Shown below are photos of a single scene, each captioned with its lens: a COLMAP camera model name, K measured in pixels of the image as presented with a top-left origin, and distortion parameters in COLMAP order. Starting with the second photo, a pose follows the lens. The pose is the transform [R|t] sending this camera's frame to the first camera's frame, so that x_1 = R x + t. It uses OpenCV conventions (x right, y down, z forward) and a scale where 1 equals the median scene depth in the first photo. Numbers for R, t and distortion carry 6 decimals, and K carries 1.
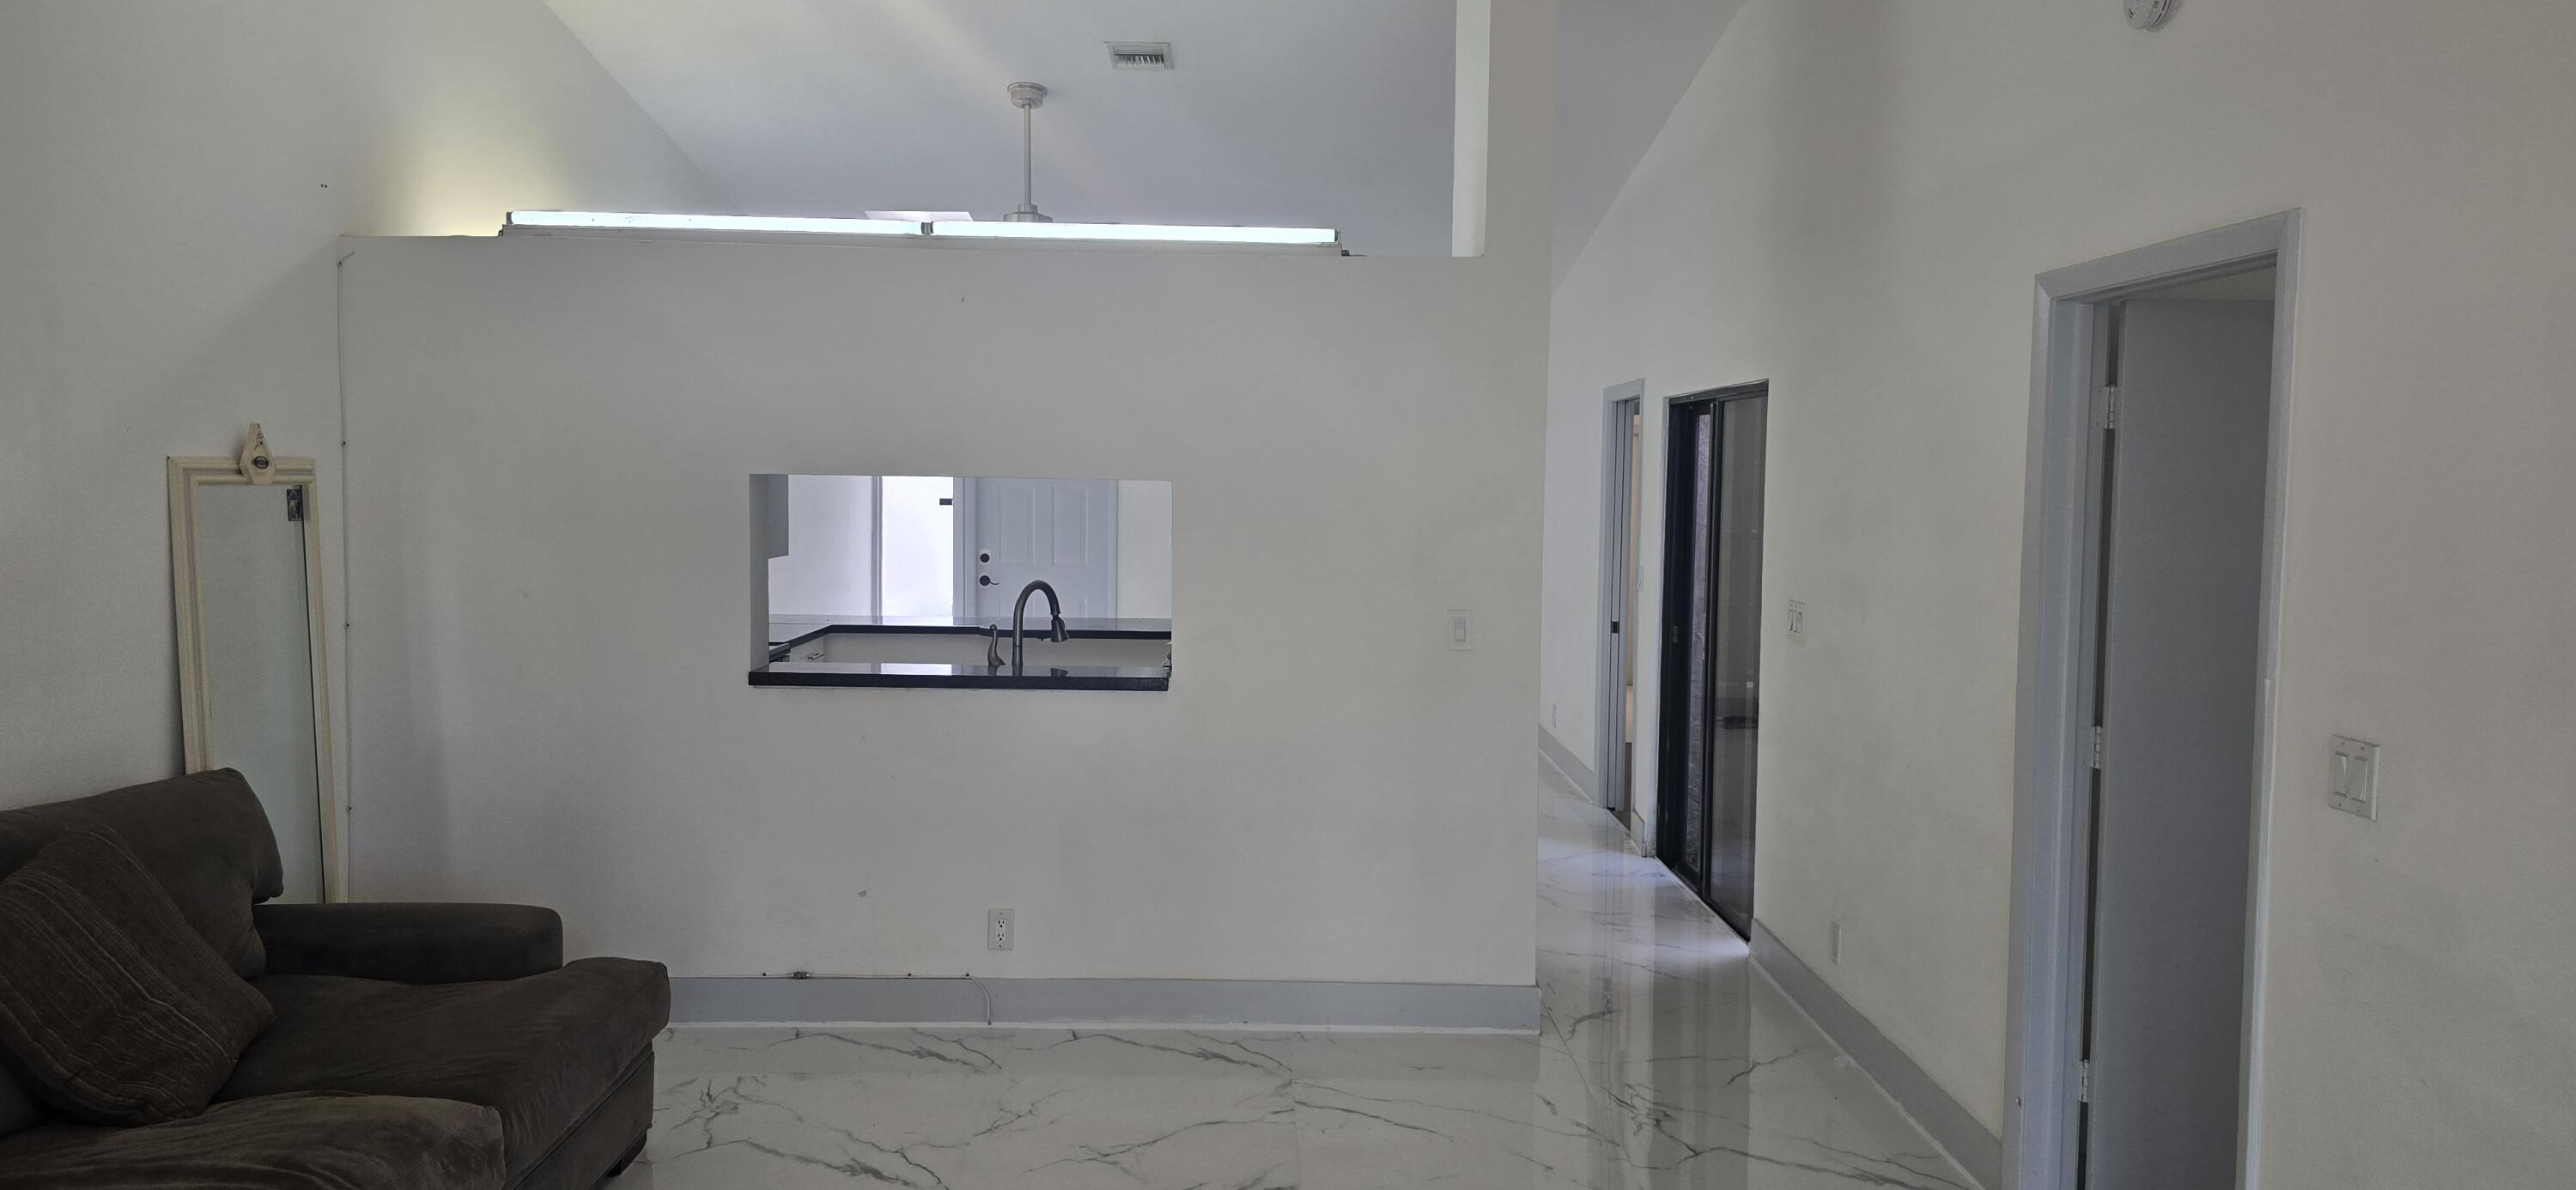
lens RADIAL K [[1707.3, 0, 1288.0], [0, 1707.3, 595.0], [0, 0, 1]] dist [0.081215, -0.001734]
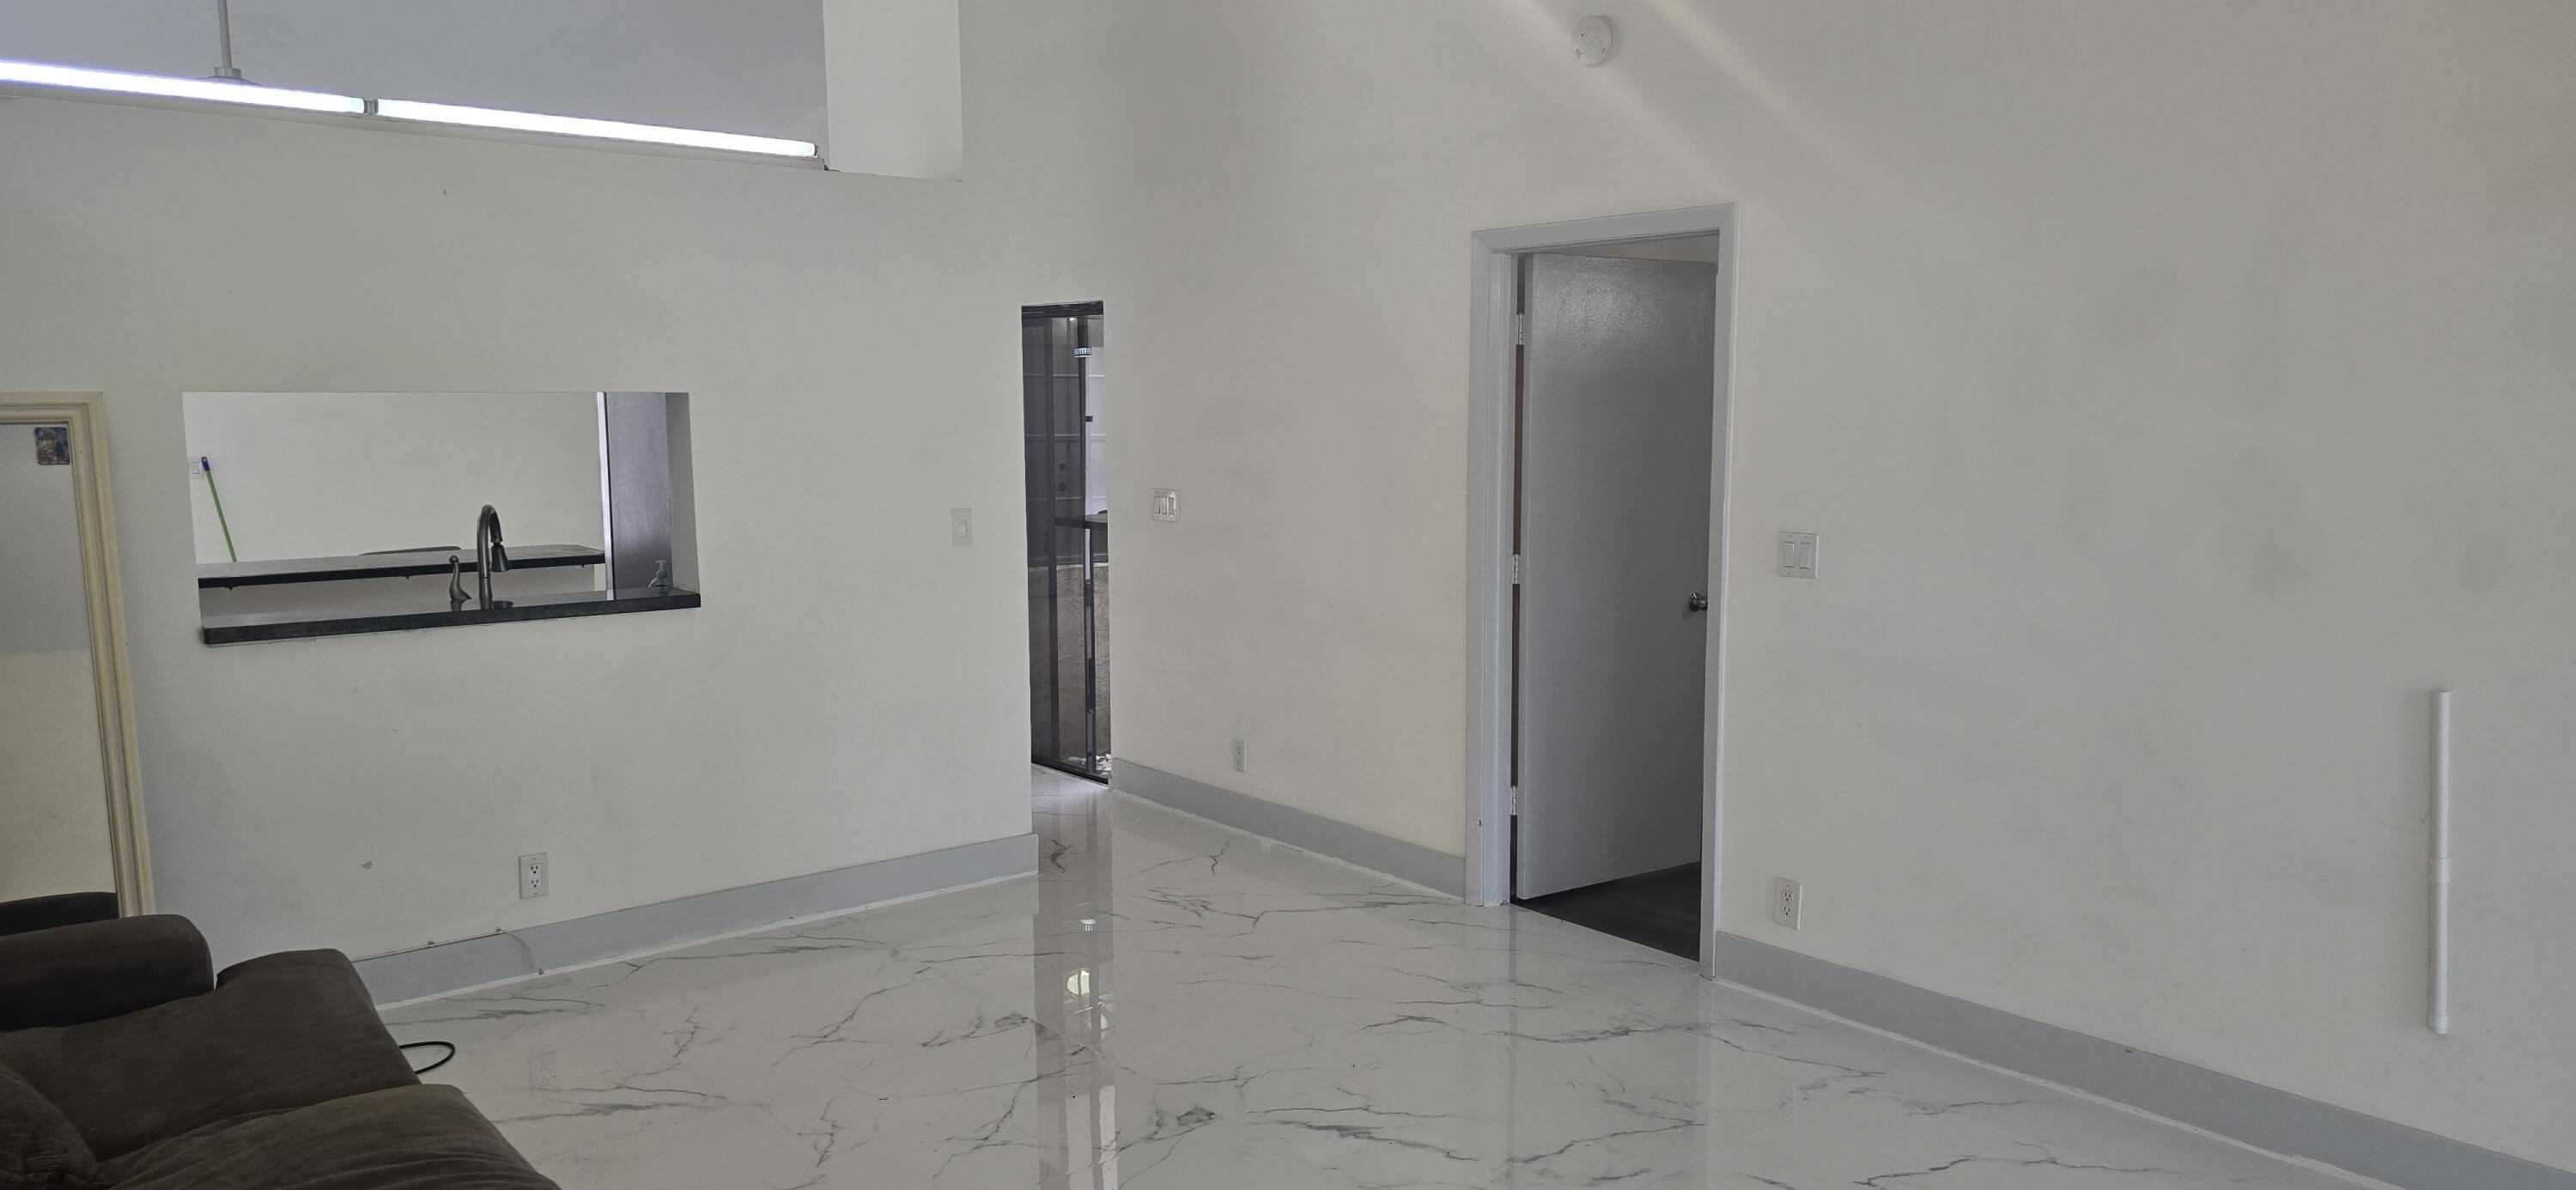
lens RADIAL K [[1707.3, 0, 1288.0], [0, 1707.3, 595.0], [0, 0, 1]] dist [0.081215, -0.001734]
pose [[0.799553, -0.094244, 0.593155, -0.390543], [0.060121, 0.995210, 0.077085, -0.007011], [-0.597579, -0.025972, 0.801389, -0.007328]]
